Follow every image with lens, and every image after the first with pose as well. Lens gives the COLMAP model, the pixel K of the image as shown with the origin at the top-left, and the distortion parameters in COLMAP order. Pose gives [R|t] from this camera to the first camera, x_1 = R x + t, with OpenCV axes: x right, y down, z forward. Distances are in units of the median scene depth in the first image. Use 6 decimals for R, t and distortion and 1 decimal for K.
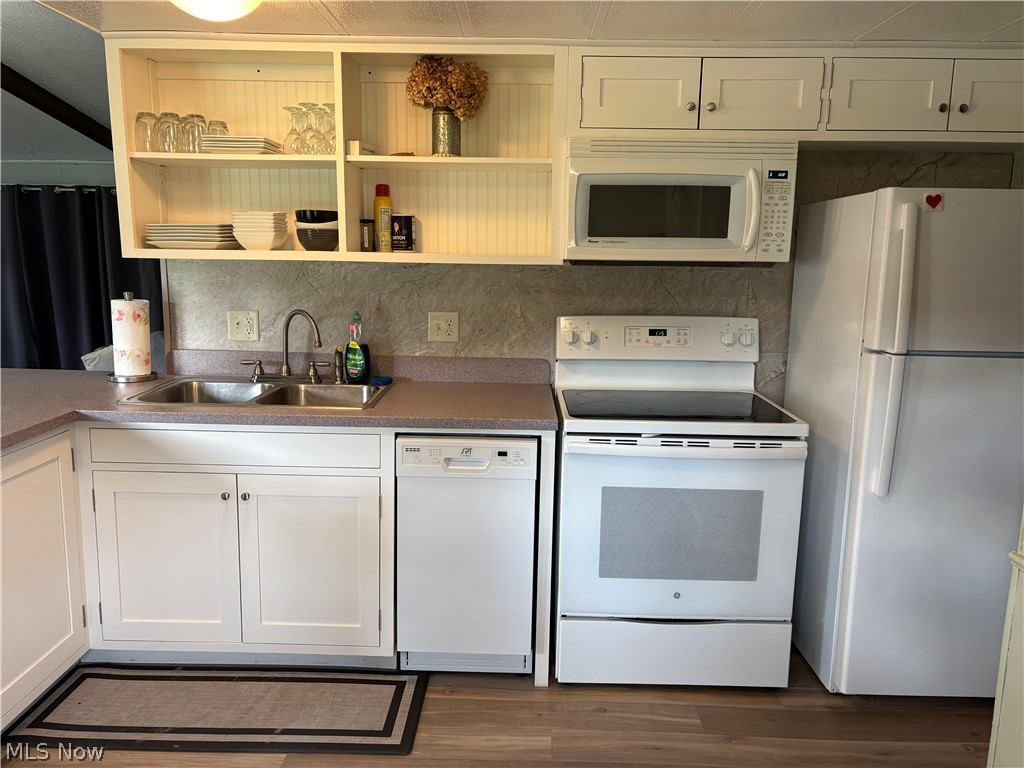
lens RADIAL K [[777.2, 0, 512.0], [0, 777.2, 384.0], [0, 0, 1]] dist [0.037999, -0.063708]
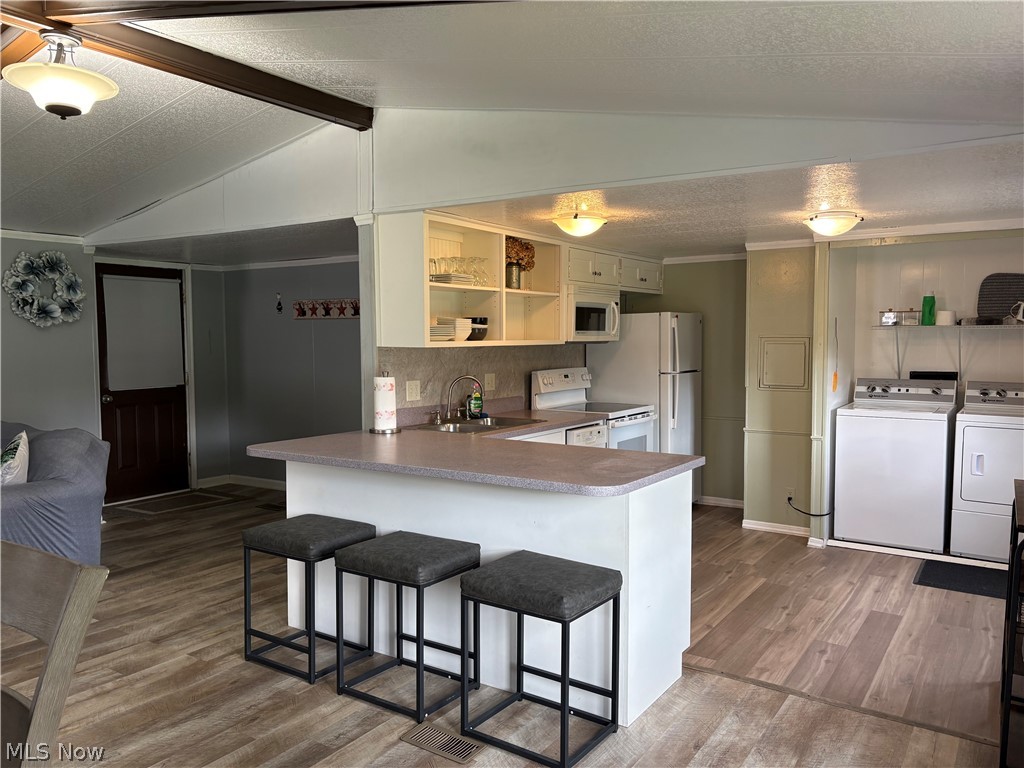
lens RADIAL K [[777.2, 0, 512.0], [0, 777.2, 384.0], [0, 0, 1]] dist [0.037999, -0.063708]
pose [[0.540088, -0.067918, 0.838863, -1.673409], [0.154597, 0.987784, -0.019560, -0.030891], [-0.827287, 0.140250, 0.543991, 0.021885]]
